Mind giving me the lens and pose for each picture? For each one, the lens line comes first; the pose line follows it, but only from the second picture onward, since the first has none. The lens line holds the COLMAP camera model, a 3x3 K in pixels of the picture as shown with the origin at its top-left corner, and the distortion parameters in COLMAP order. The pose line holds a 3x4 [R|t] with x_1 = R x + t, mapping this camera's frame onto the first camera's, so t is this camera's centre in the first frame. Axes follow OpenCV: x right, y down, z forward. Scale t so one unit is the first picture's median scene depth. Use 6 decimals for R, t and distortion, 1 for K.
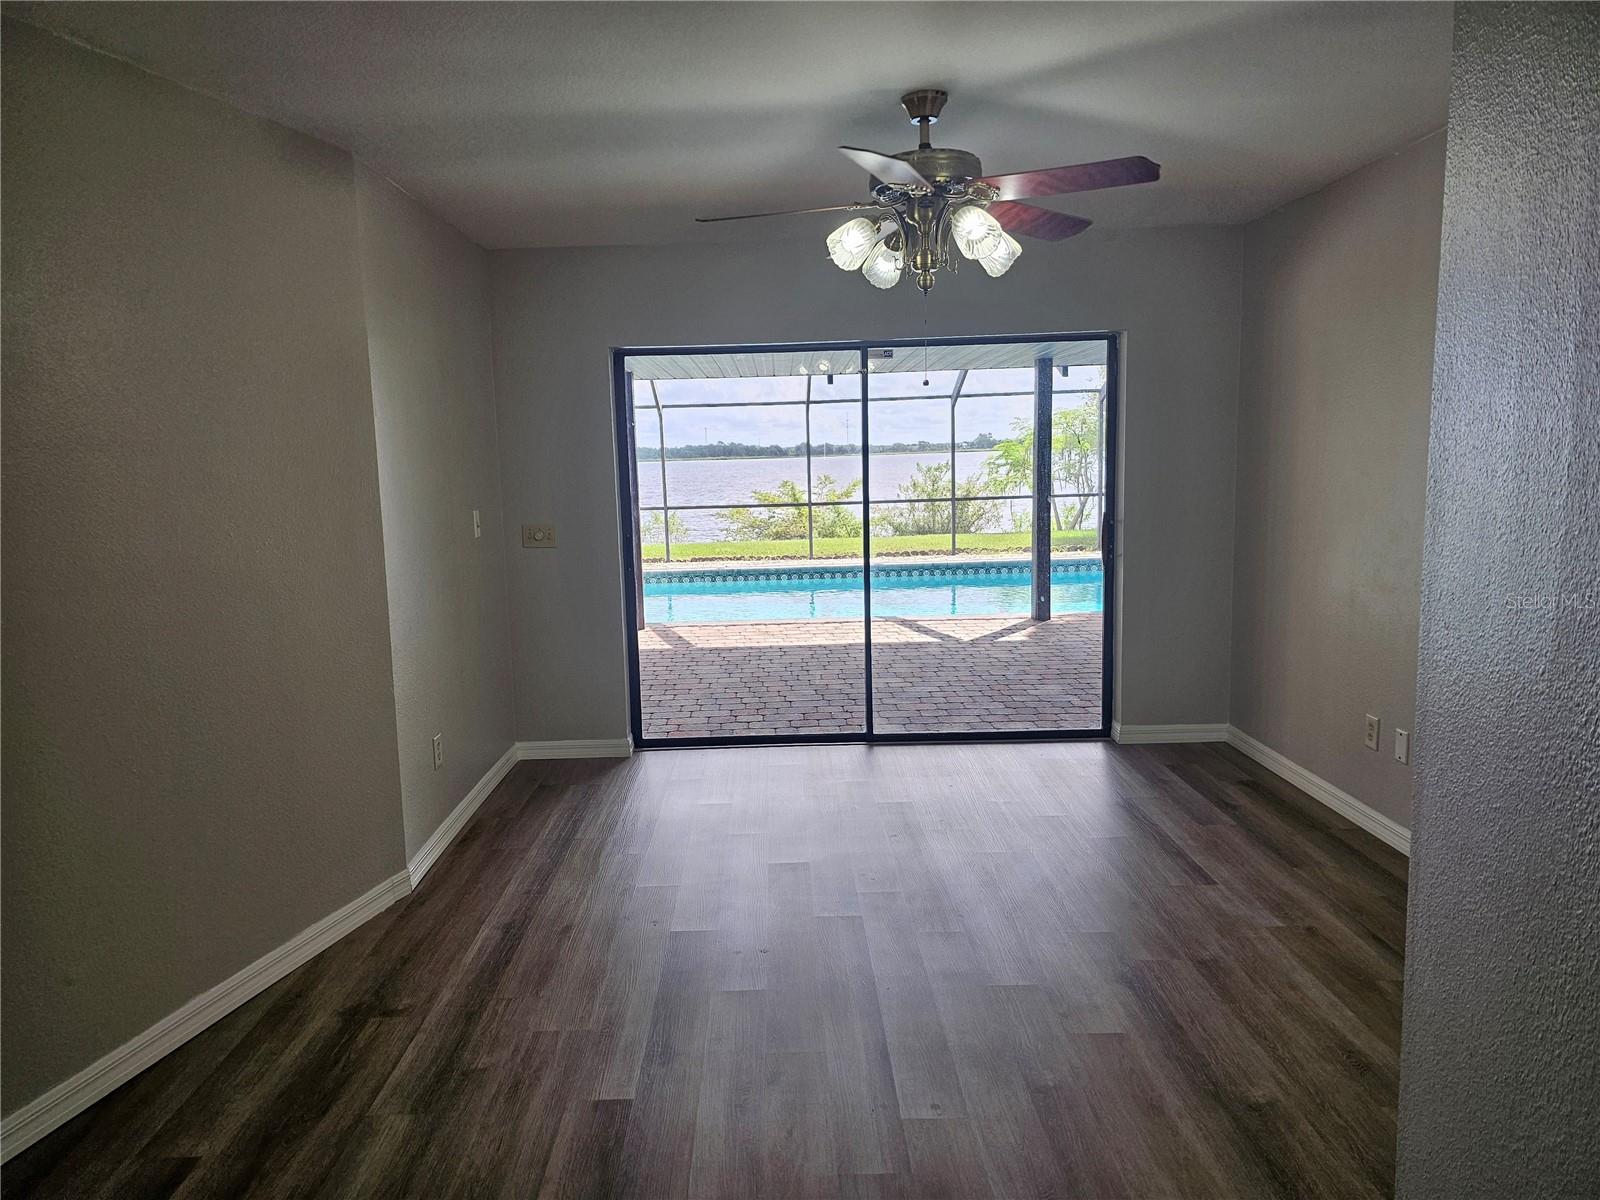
lens RADIAL K [[1077.6, 0, 754.9], [0, 1077.6, 602.1], [0, 0, 1]] dist [0.127677, -0.134776]
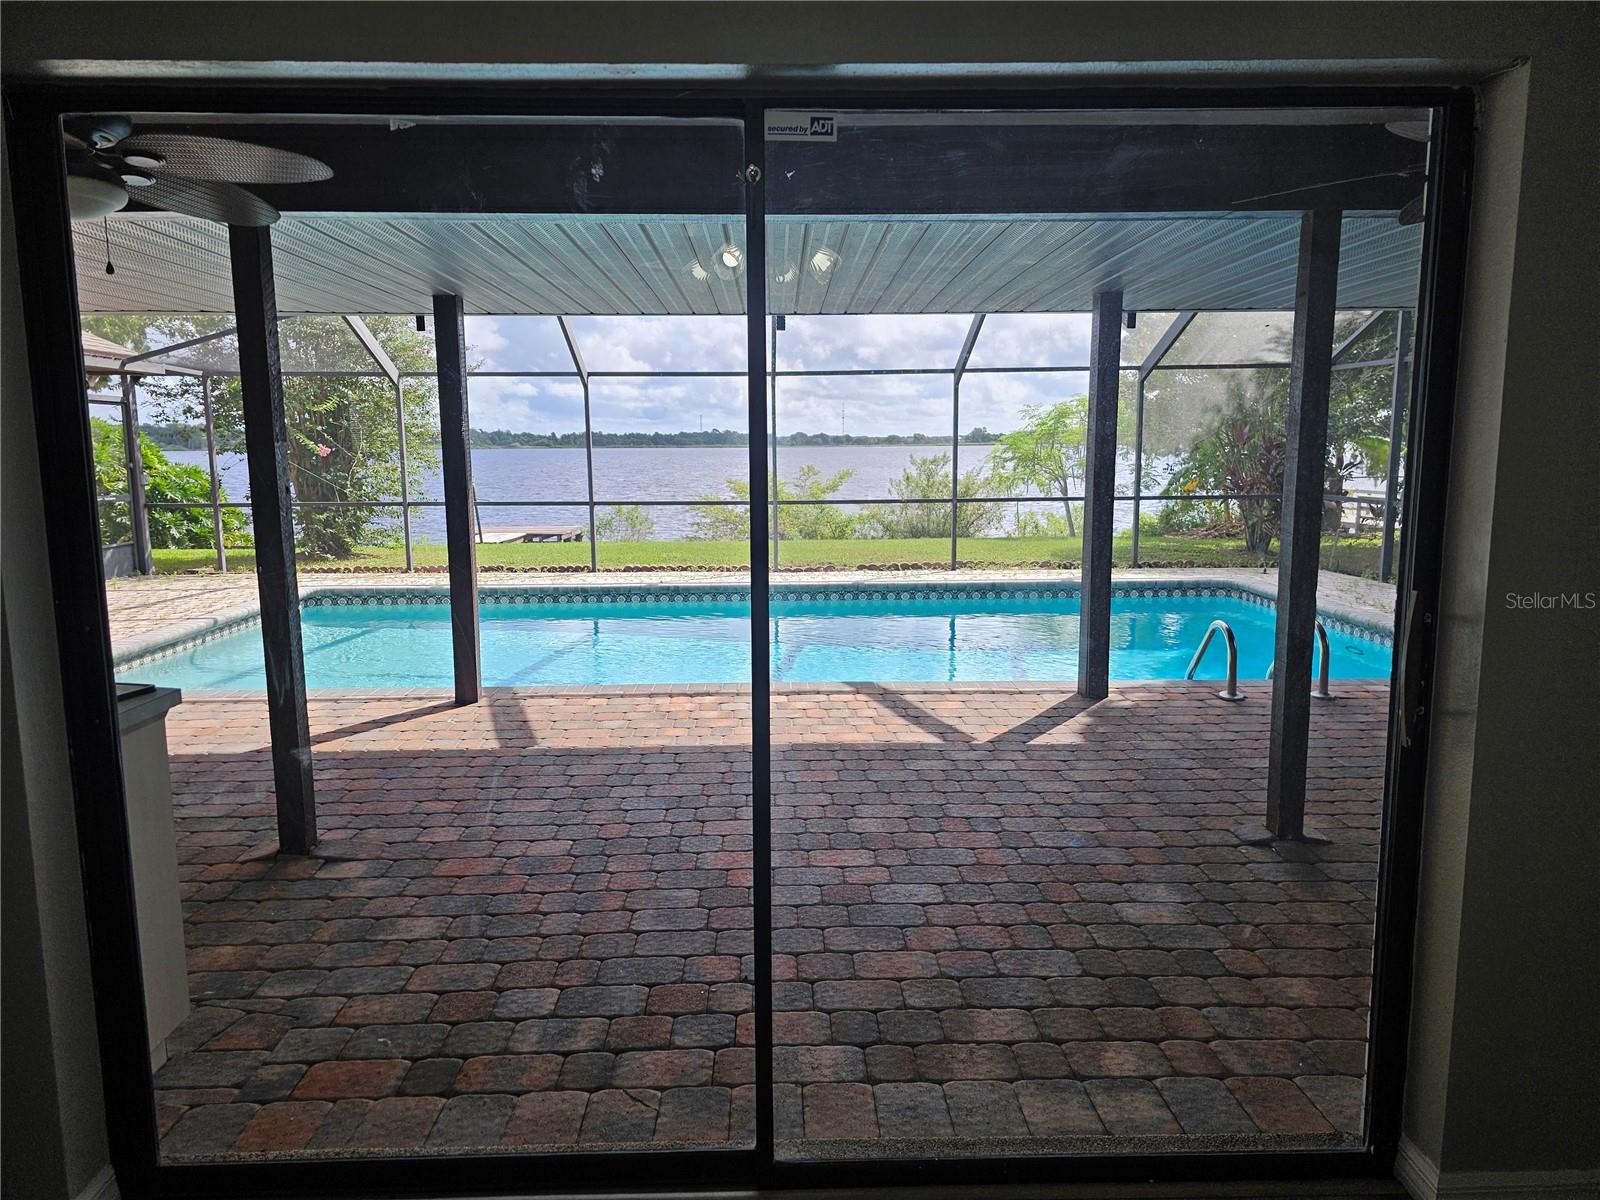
lens RADIAL K [[1072.1, 0, 796.1], [0, 1072.1, 585.5], [0, 0, 1]] dist [0.126500, -0.134111]
pose [[0.998888, 0.018332, 0.043430, 0.034878], [-0.018136, 0.999823, -0.004905, -0.027322], [-0.043512, 0.004112, 0.999044, 0.222881]]
